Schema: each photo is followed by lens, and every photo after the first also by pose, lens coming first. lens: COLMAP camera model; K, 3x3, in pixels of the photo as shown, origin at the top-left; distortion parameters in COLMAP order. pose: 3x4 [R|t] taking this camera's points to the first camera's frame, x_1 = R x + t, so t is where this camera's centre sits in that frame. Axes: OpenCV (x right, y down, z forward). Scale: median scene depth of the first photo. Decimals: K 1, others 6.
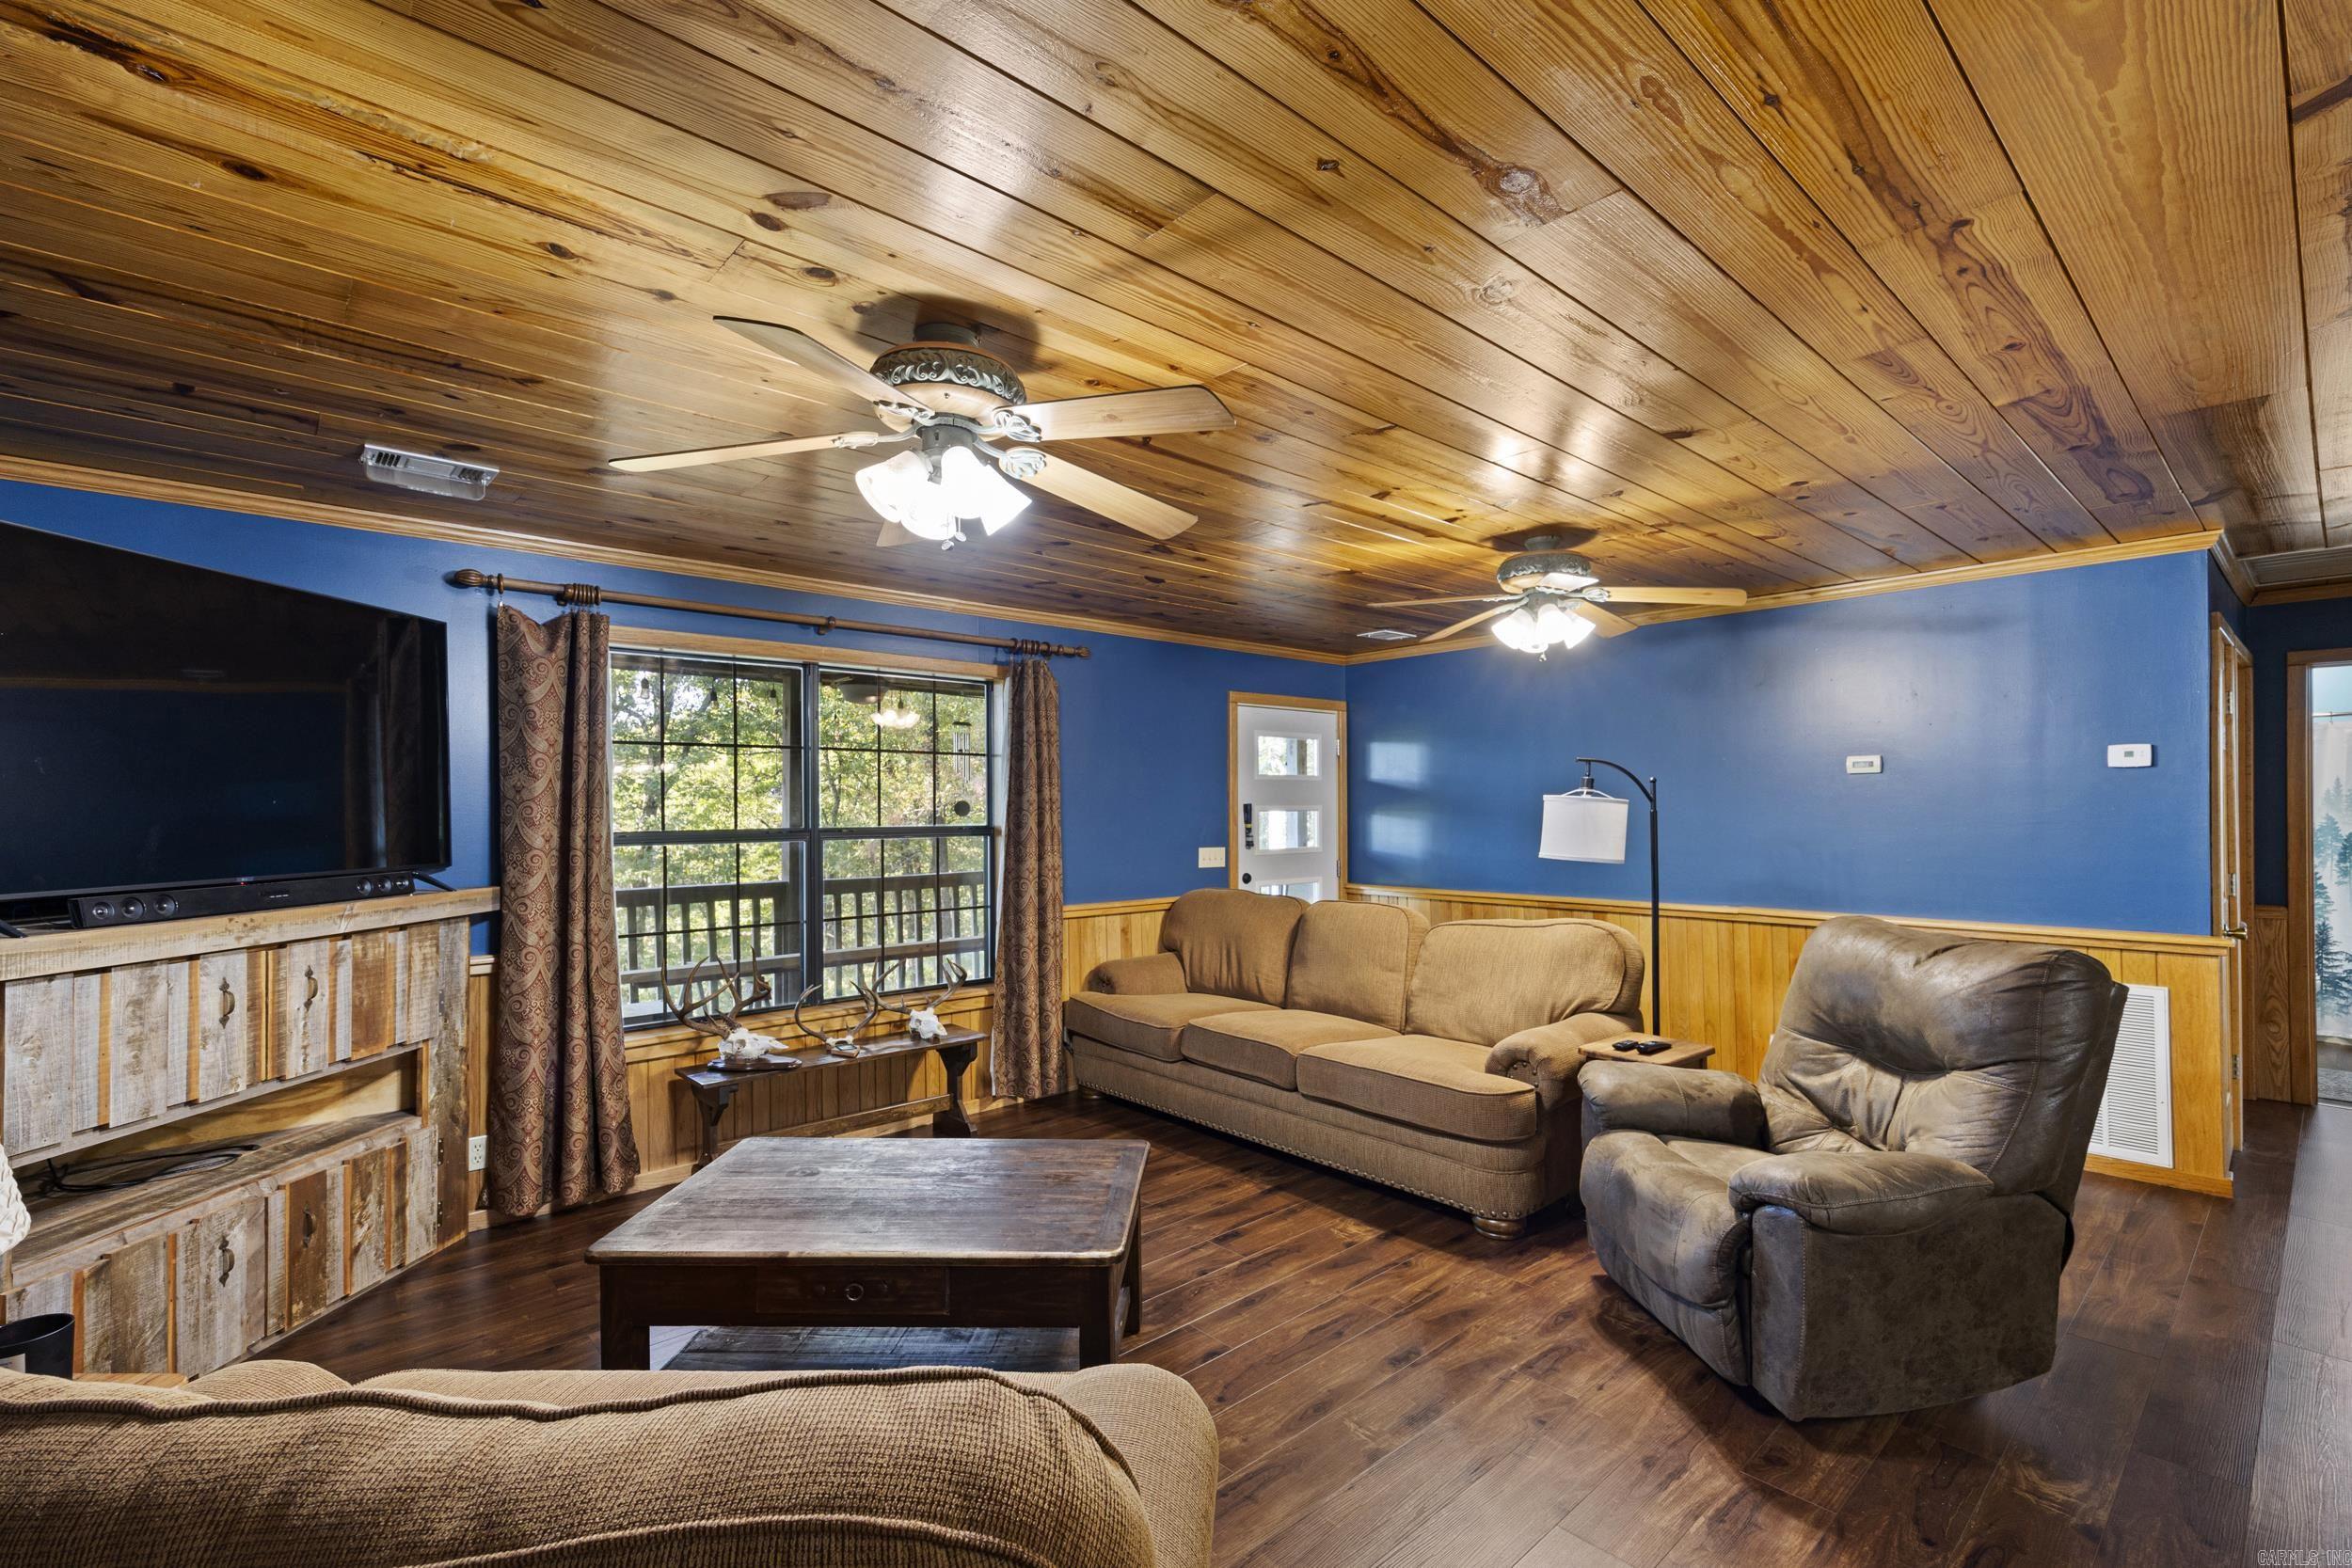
lens RADIAL K [[1027.2, 0, 1174.0], [0, 1027.2, 801.4], [0, 0, 1]] dist [0.016733, -0.001104]
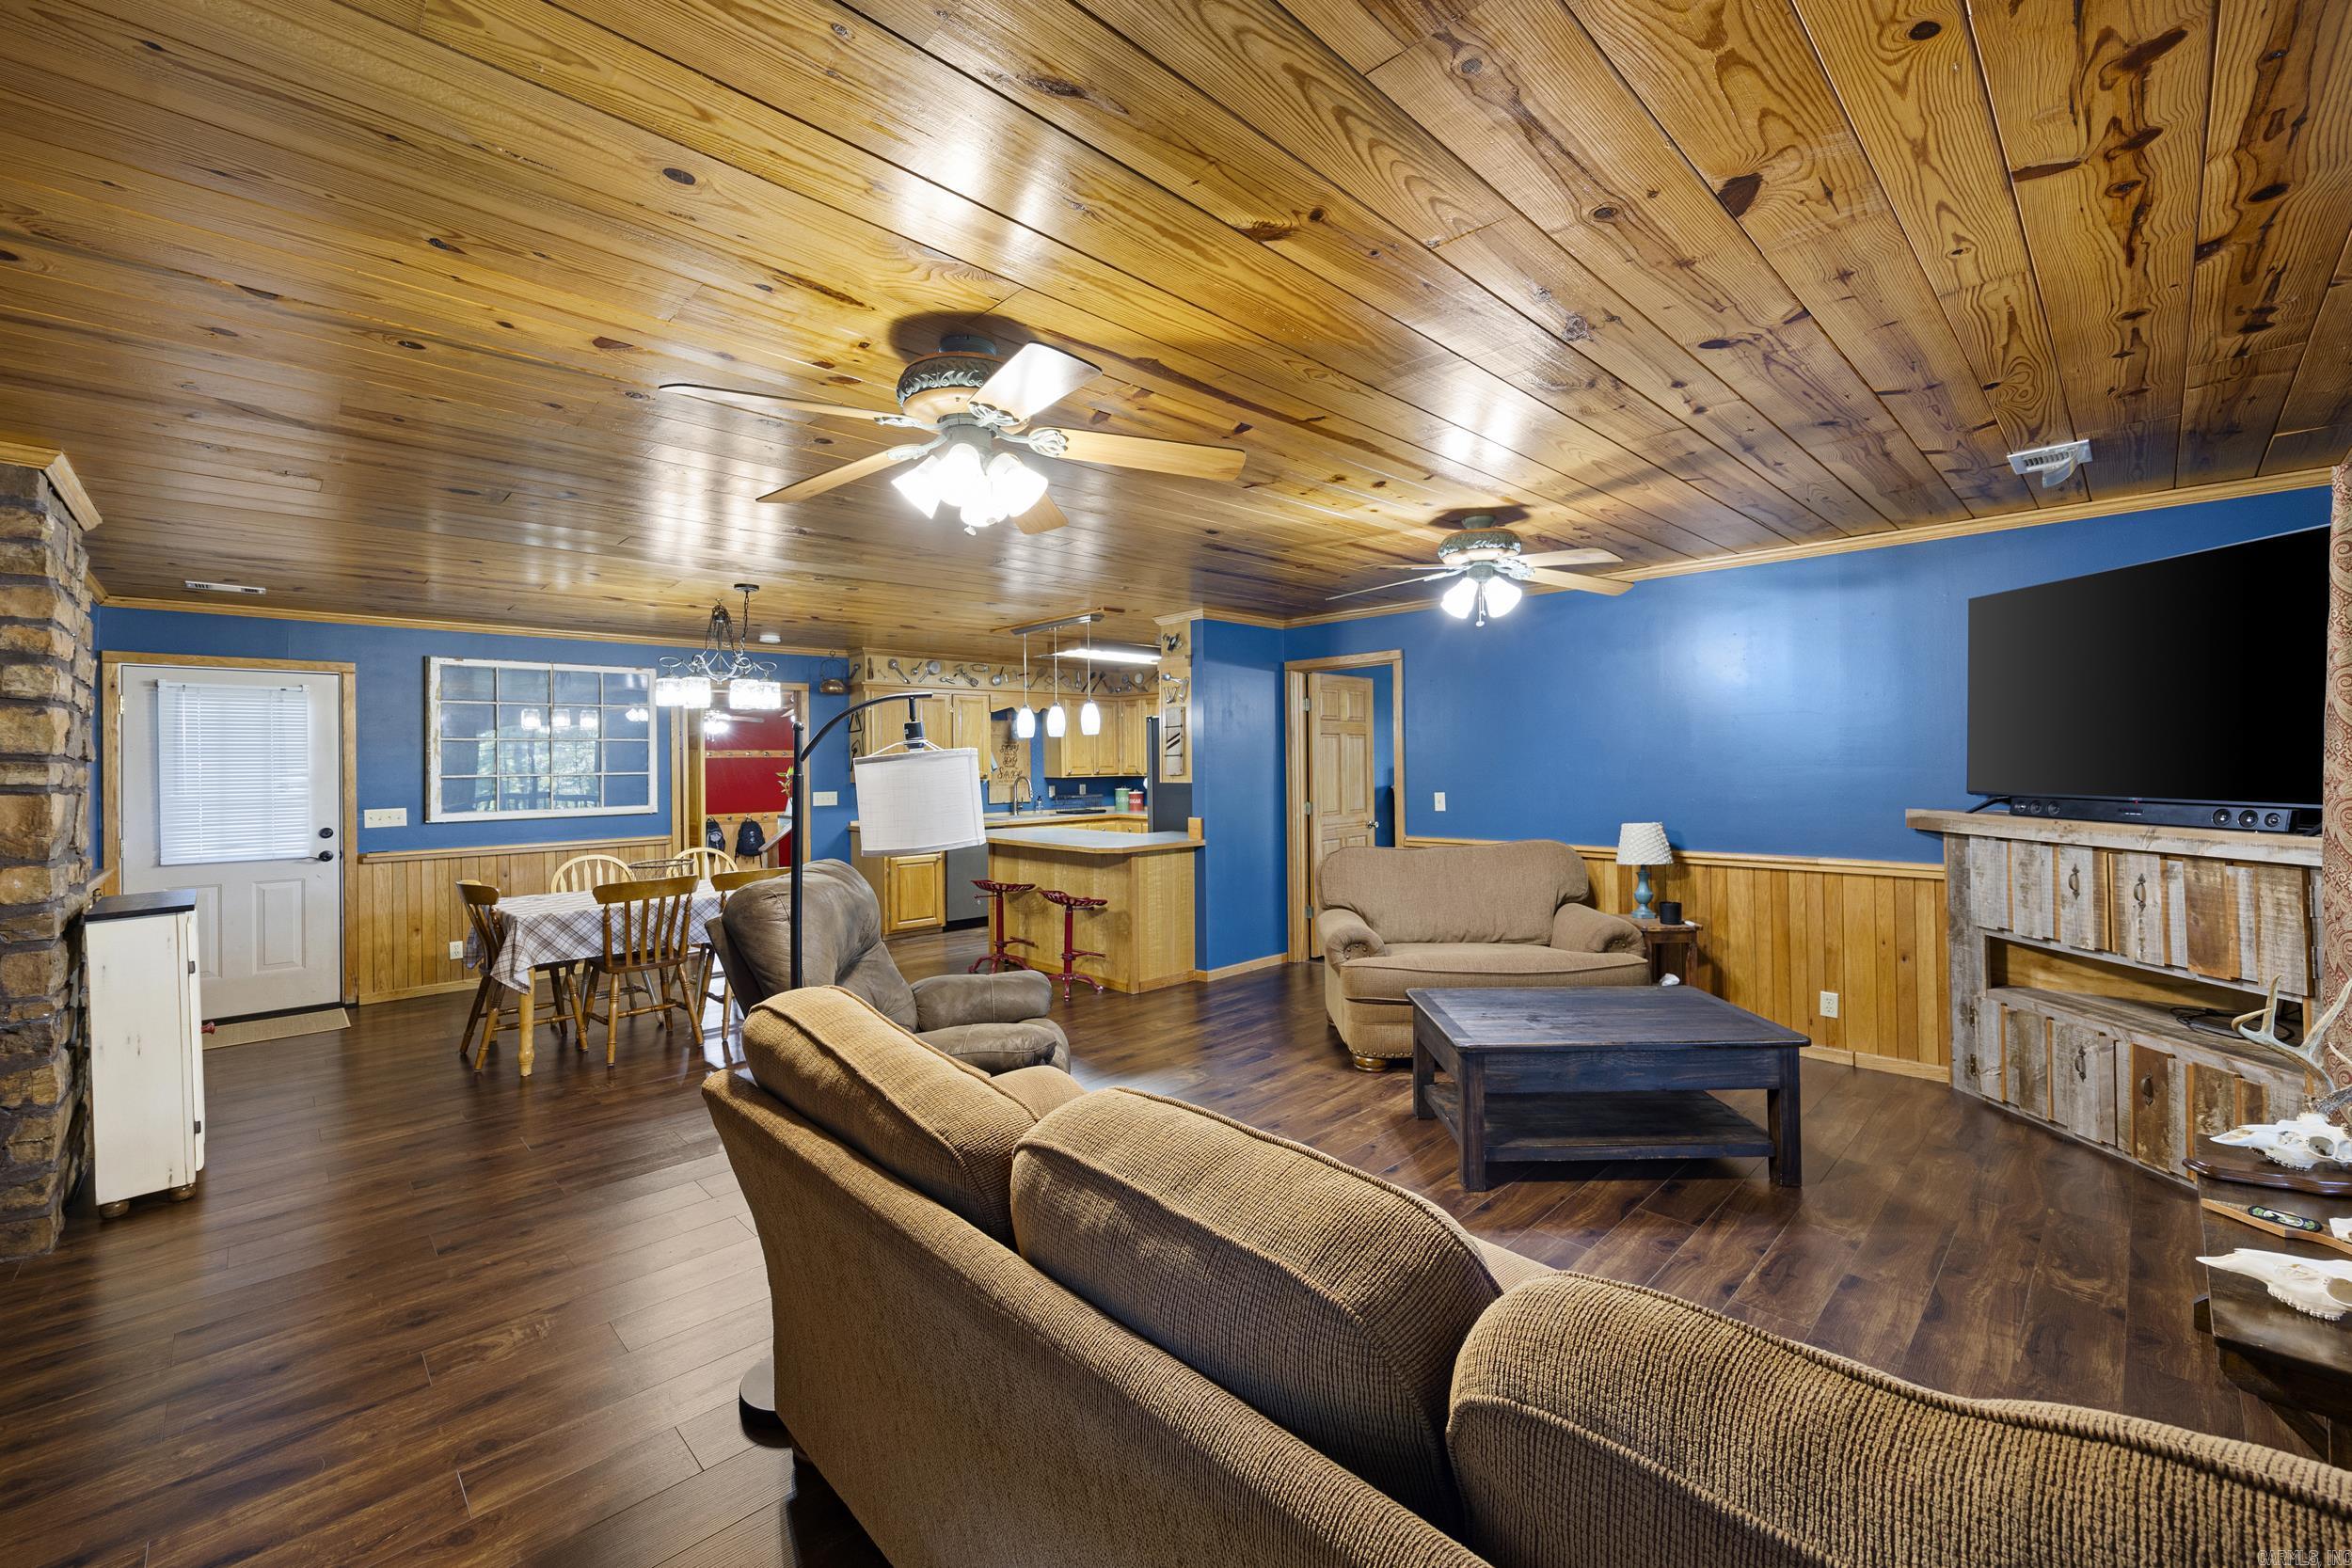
lens RADIAL K [[955.6, 0, 1169.5], [0, 955.6, 757.4], [0, 0, 1]] dist [-0.000091, -0.000791]
pose [[-0.998809, 0.019080, -0.044898, 0.369658], [0.019526, 0.999764, -0.009507, 0.012065], [0.044706, -0.010373, -0.998946, 2.202034]]
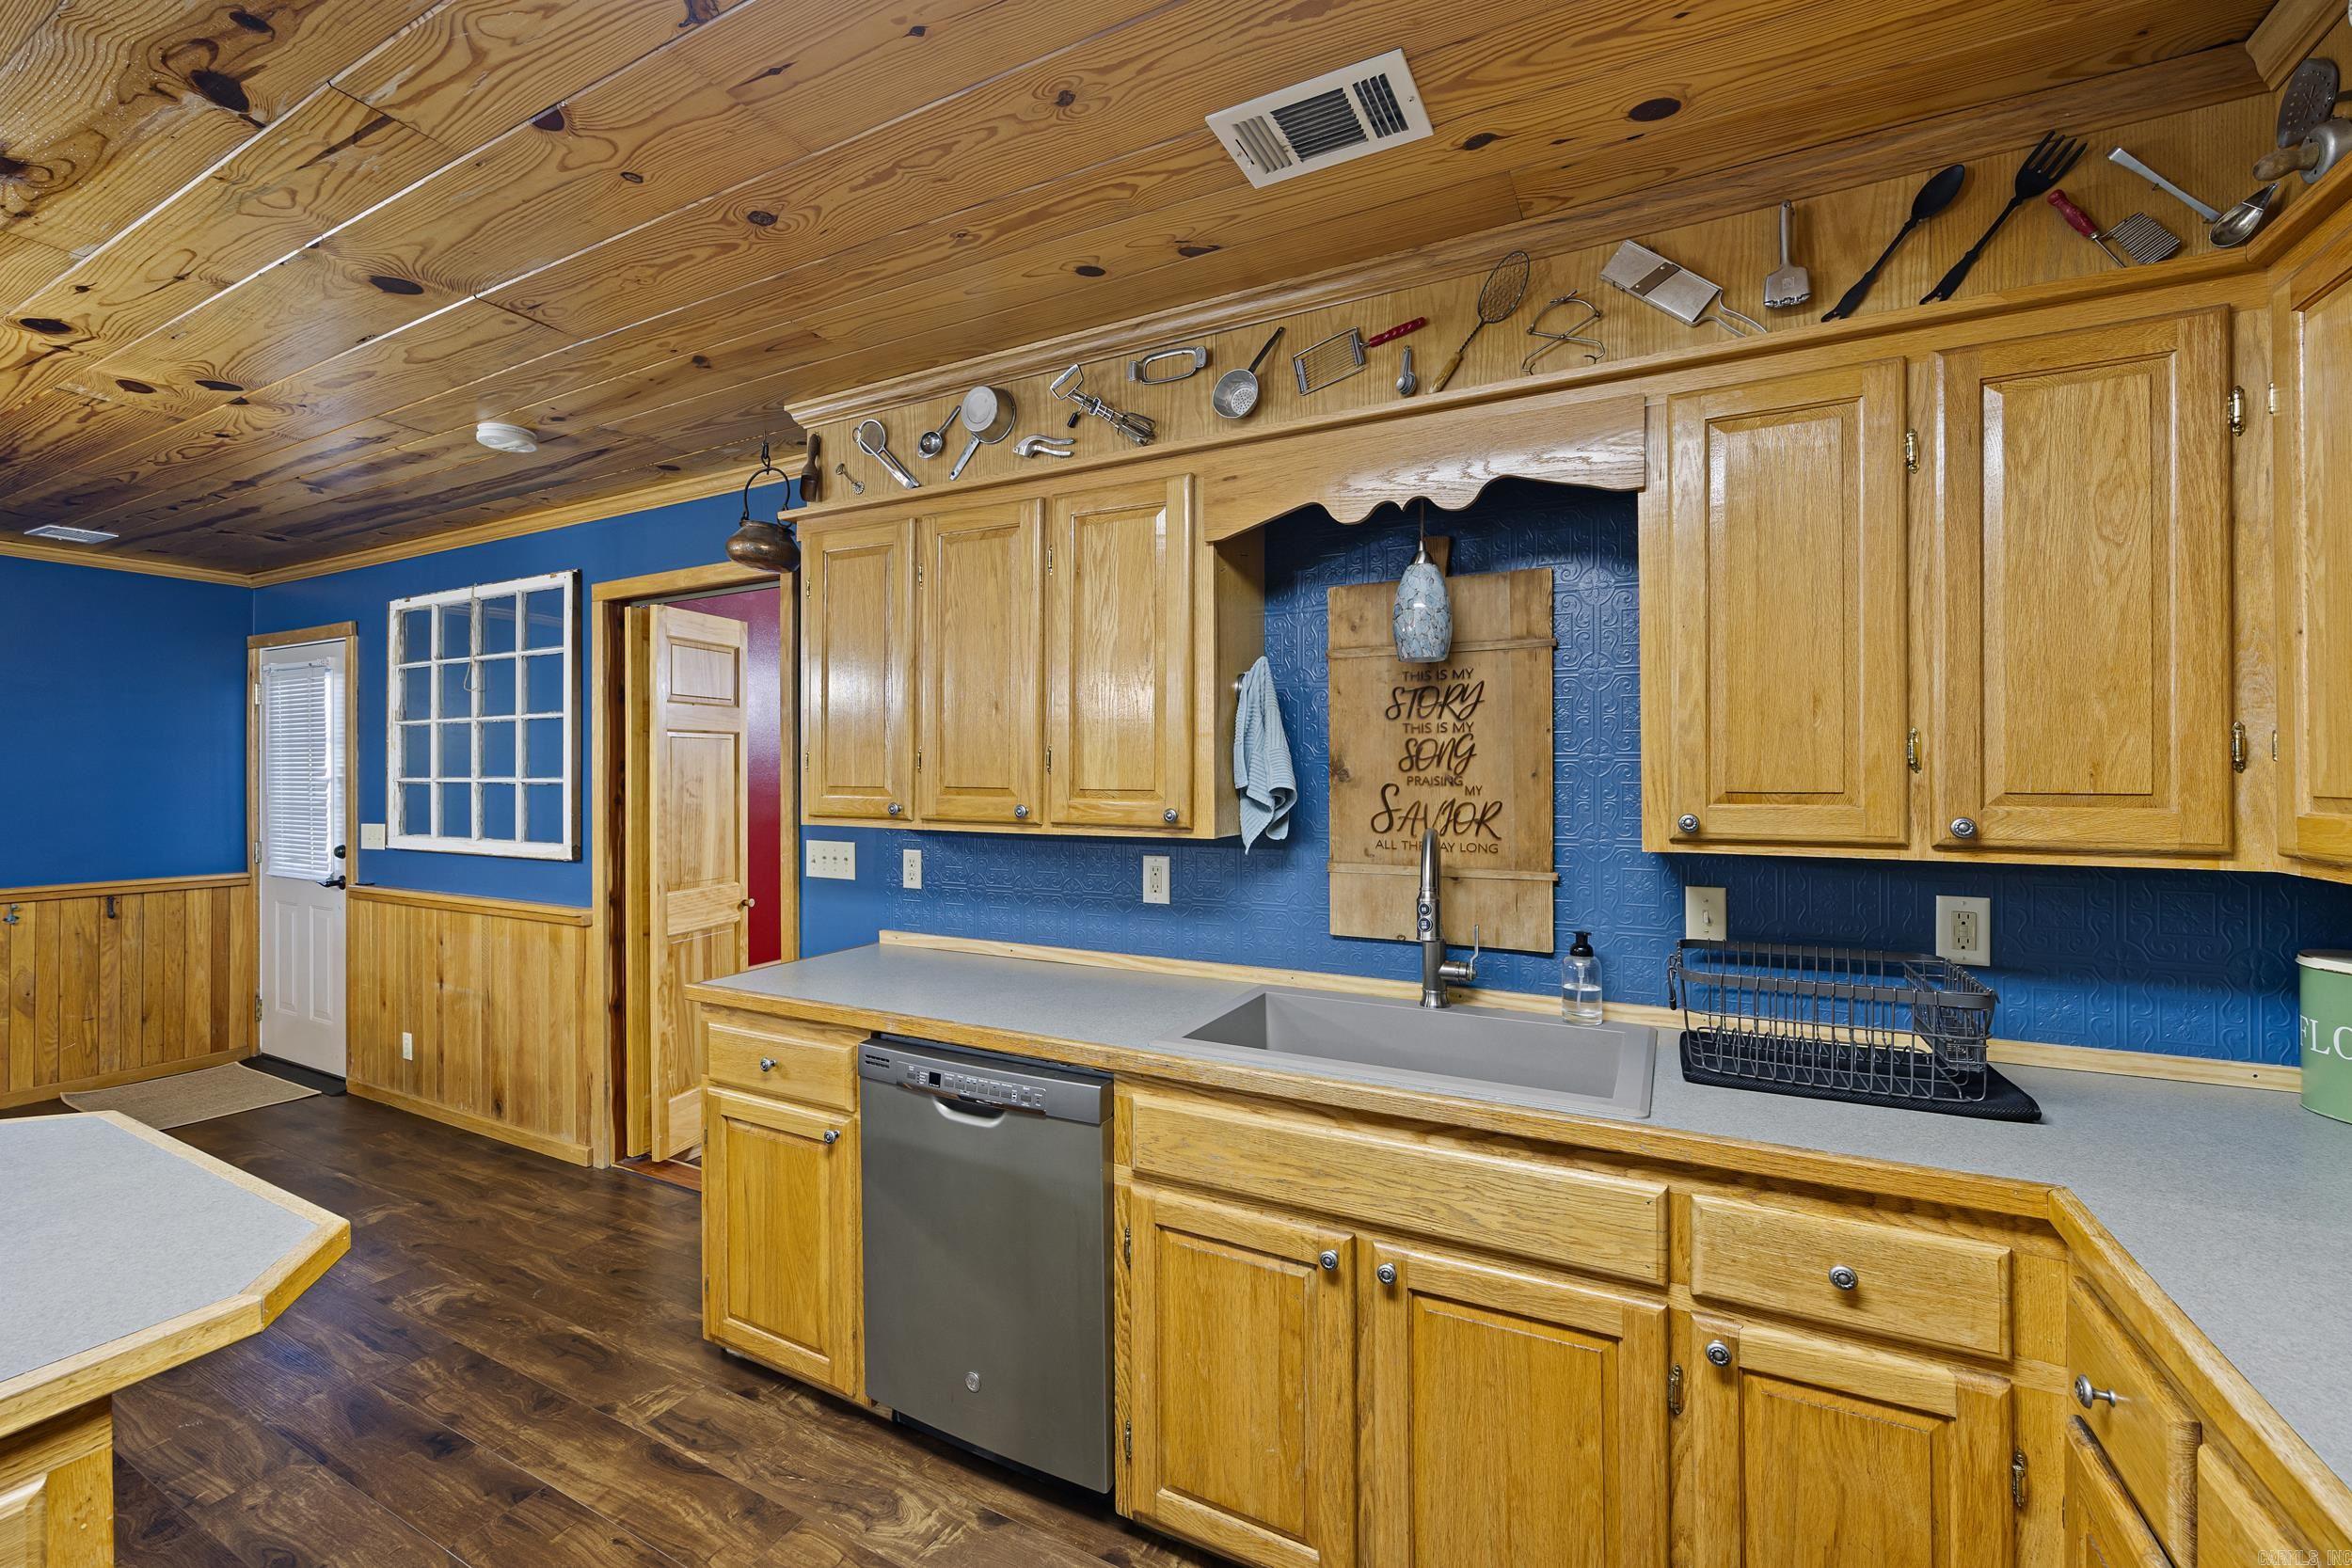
lens RADIAL K [[955.6, 0, 1176.9], [0, 955.6, 771.7], [0, 0, 1]] dist [-0.000091, -0.000791]
pose [[-0.360252, 0.007553, 0.932825, 0.146877], [-0.002028, 0.999959, -0.008880, -0.000105], [-0.932853, -0.005090, -0.360221, -0.778813]]
